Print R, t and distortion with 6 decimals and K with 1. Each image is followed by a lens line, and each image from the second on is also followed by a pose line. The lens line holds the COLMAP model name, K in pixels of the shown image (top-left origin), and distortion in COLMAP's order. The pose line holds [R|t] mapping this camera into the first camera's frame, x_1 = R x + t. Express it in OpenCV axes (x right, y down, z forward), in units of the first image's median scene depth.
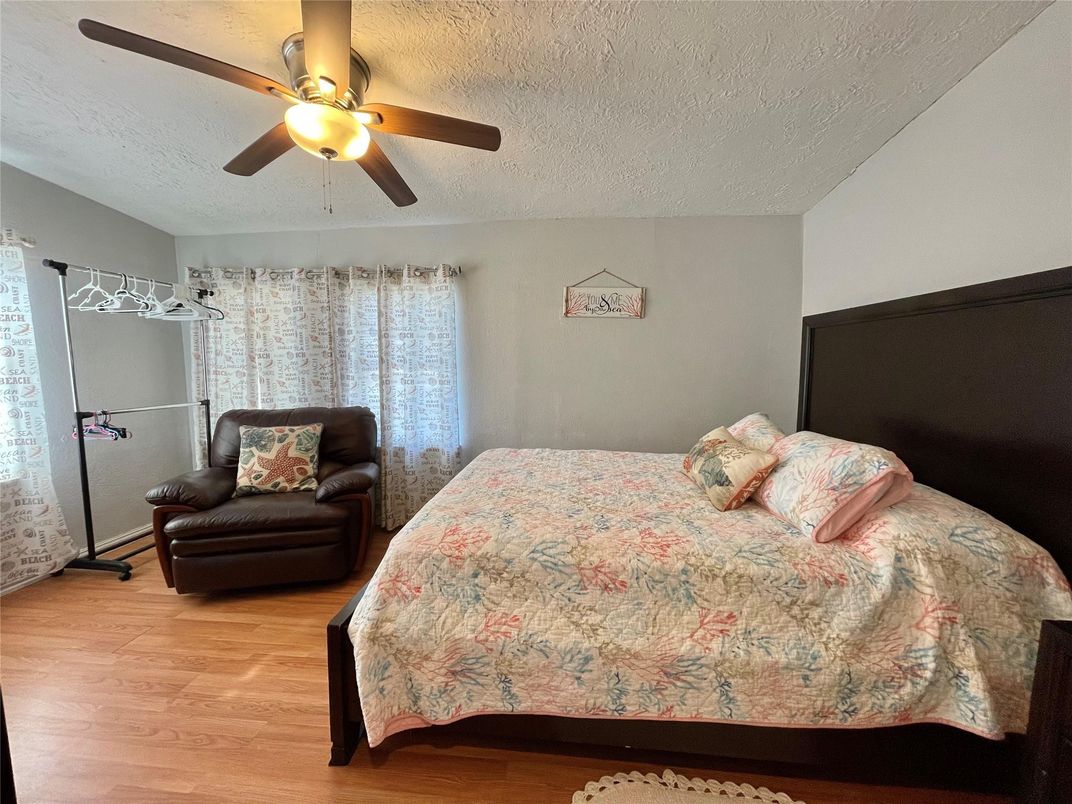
lens RADIAL K [[432.3, 0, 537.0], [0, 432.3, 402.4], [0, 0, 1]] dist [0.000761, -0.000182]
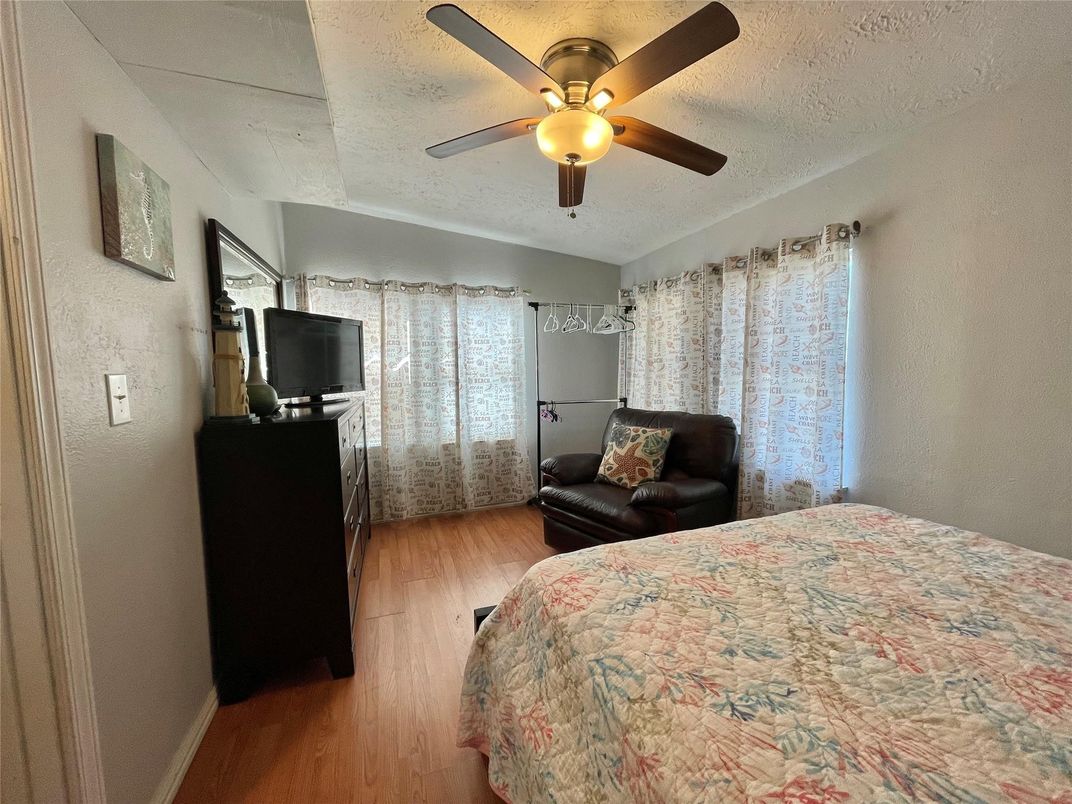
lens RADIAL K [[432.3, 0, 538.4], [0, 432.3, 403.9], [0, 0, 1]] dist [0.000761, -0.000182]
pose [[0.427718, 0.072156, -0.901028, 0.259394], [-0.071936, 0.996364, 0.045642, -0.031678], [0.901045, 0.045295, 0.431353, 0.316548]]
